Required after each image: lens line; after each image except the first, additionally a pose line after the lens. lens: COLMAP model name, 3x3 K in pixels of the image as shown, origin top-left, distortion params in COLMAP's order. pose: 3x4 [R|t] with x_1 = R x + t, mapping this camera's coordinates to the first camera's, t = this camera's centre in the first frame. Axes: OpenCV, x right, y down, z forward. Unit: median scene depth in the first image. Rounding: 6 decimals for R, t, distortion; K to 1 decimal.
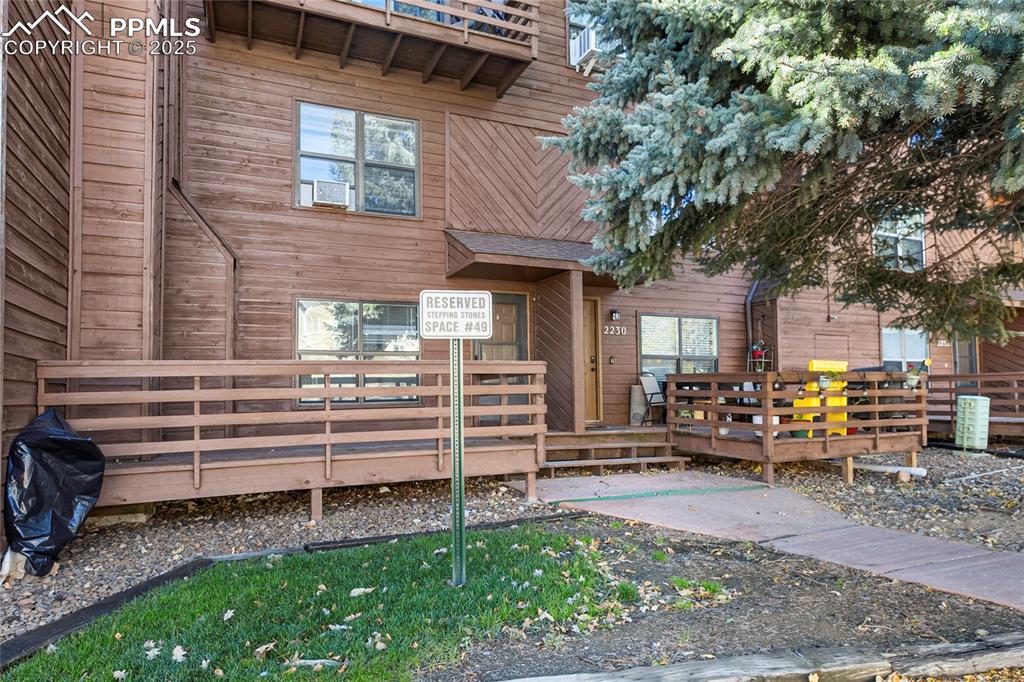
lens RADIAL K [[564.7, 0, 488.1], [0, 564.7, 371.2], [0, 0, 1]] dist [0.001957, 0.001189]
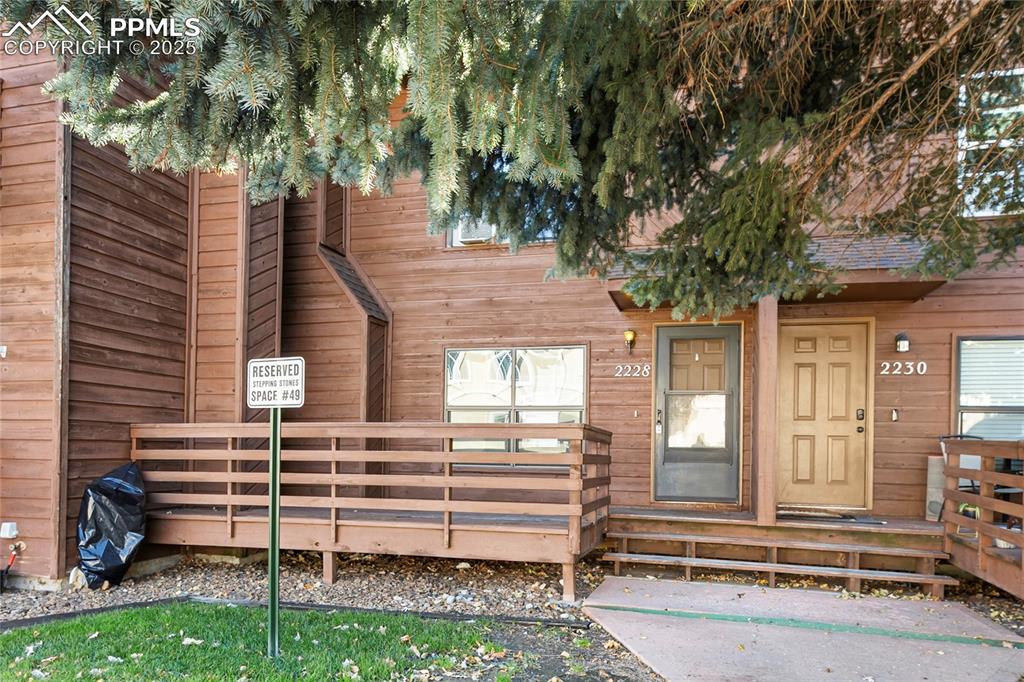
lens RADIAL K [[741.5, 0, 508.9], [0, 741.5, 443.3], [0, 0, 1]] dist [-0.005519, -0.001444]
pose [[0.803429, 0.023227, -0.594947, 0.528860], [-0.003836, 0.999420, 0.033838, -0.020814], [0.595388, -0.024905, 0.803052, 0.104545]]
